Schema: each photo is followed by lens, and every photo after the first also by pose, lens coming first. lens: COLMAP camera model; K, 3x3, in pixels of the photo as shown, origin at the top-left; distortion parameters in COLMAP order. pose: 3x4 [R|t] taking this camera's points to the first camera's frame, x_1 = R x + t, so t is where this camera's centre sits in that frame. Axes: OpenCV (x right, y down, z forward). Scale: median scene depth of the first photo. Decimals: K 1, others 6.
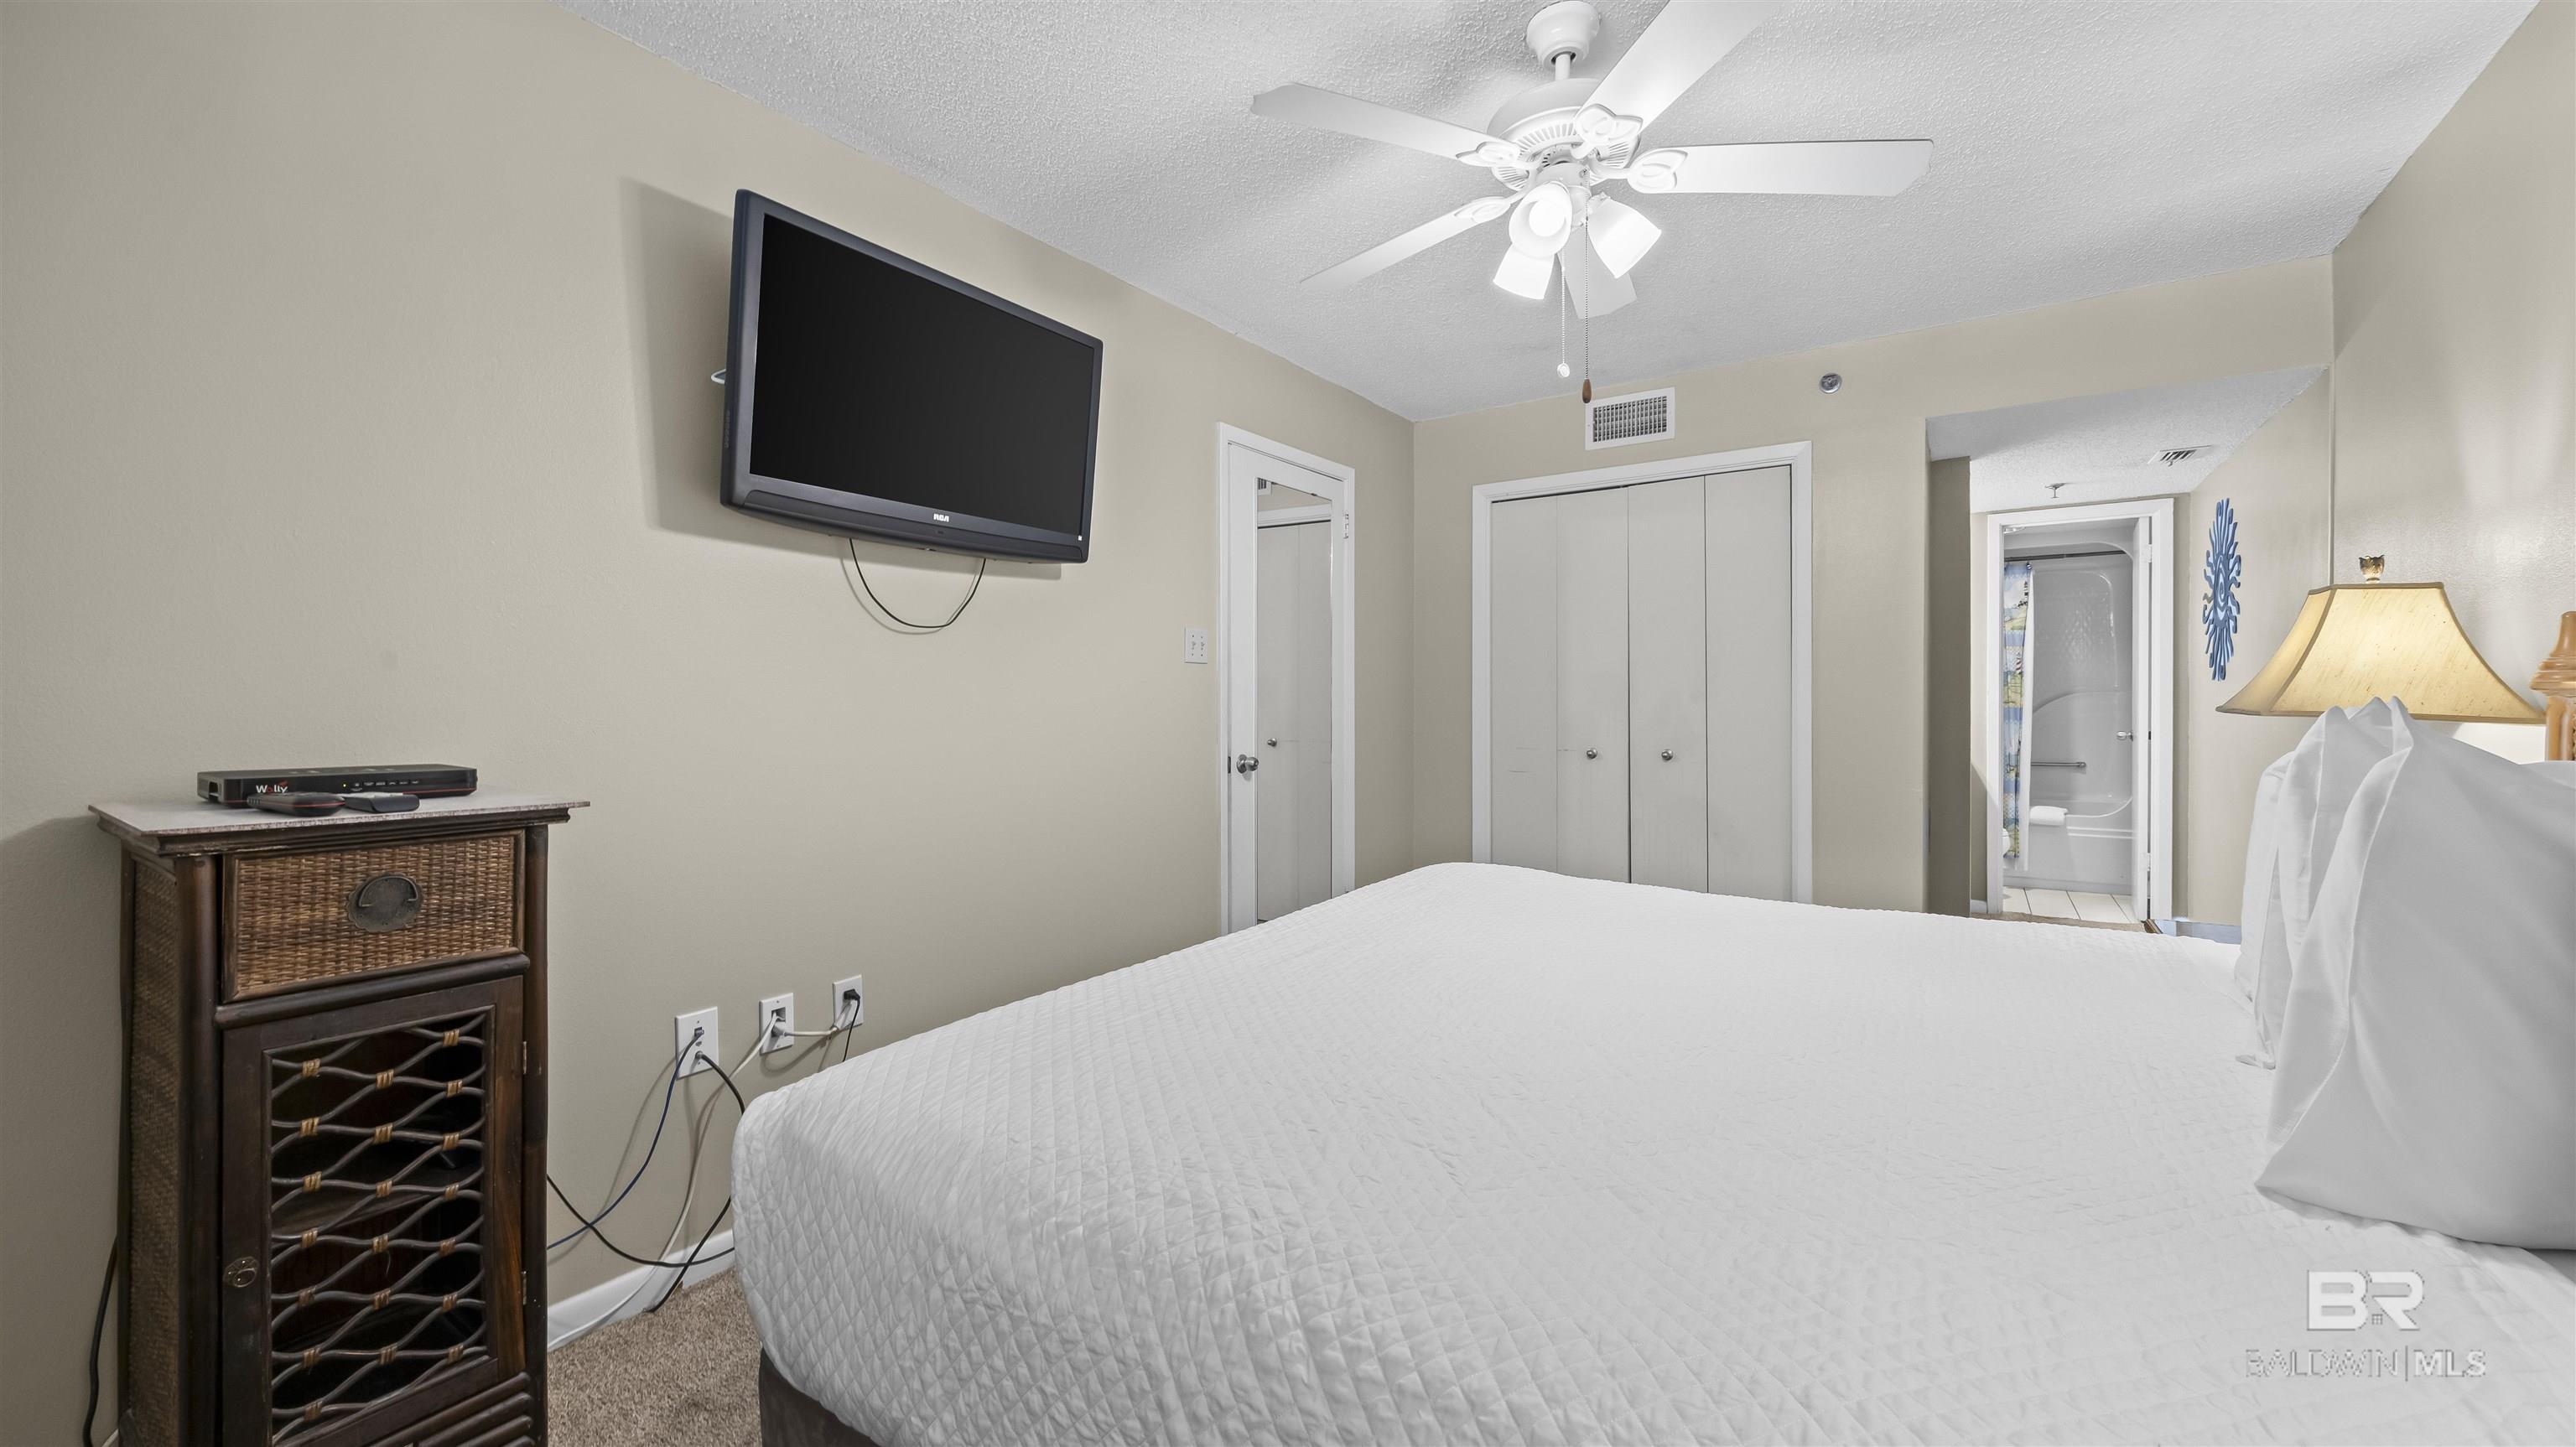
lens RADIAL K [[984.9, 0, 1276.7], [0, 984.9, 733.5], [0, 0, 1]] dist [-0.002099, -0.000163]
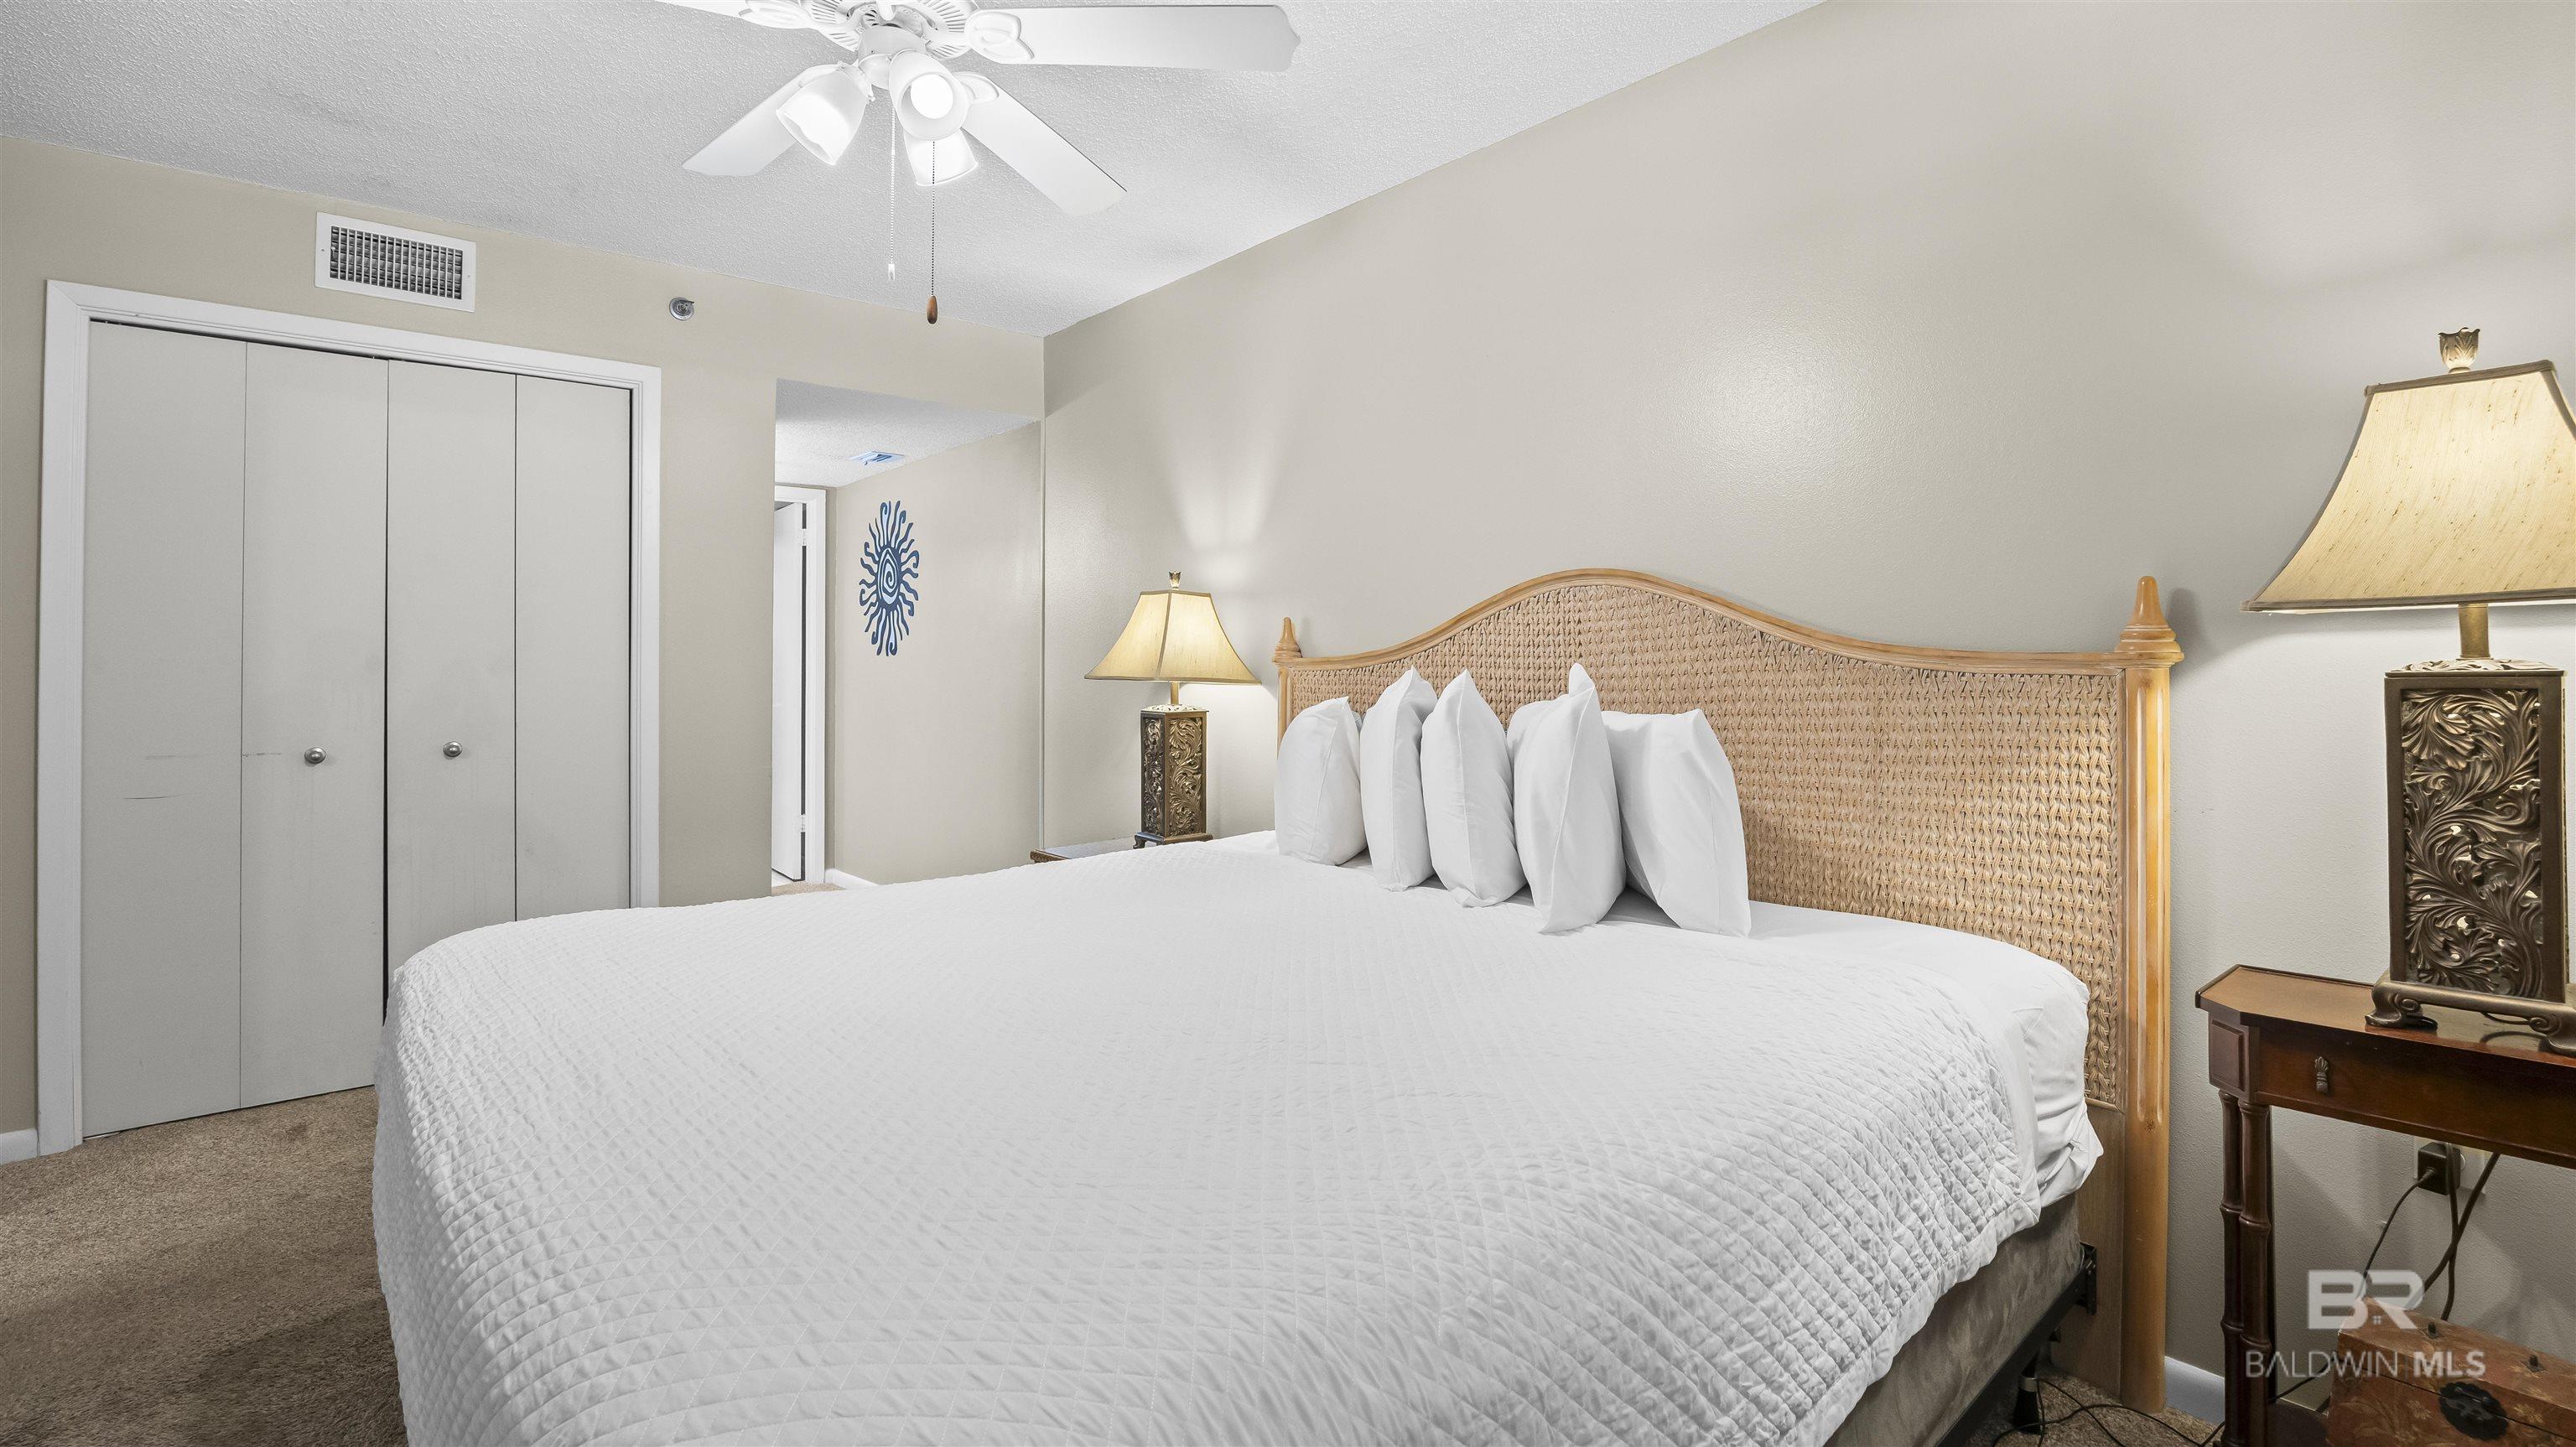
lens RADIAL K [[1162.2, 0, 1291.6], [0, 1162.2, 713.2], [0, 0, 1]] dist [-0.013361, 0.000075]
pose [[0.243872, -0.035500, 0.969158, -0.282699], [0.037034, 0.998942, 0.027272, -0.005367], [-0.969100, 0.029241, 0.244928, 0.214624]]
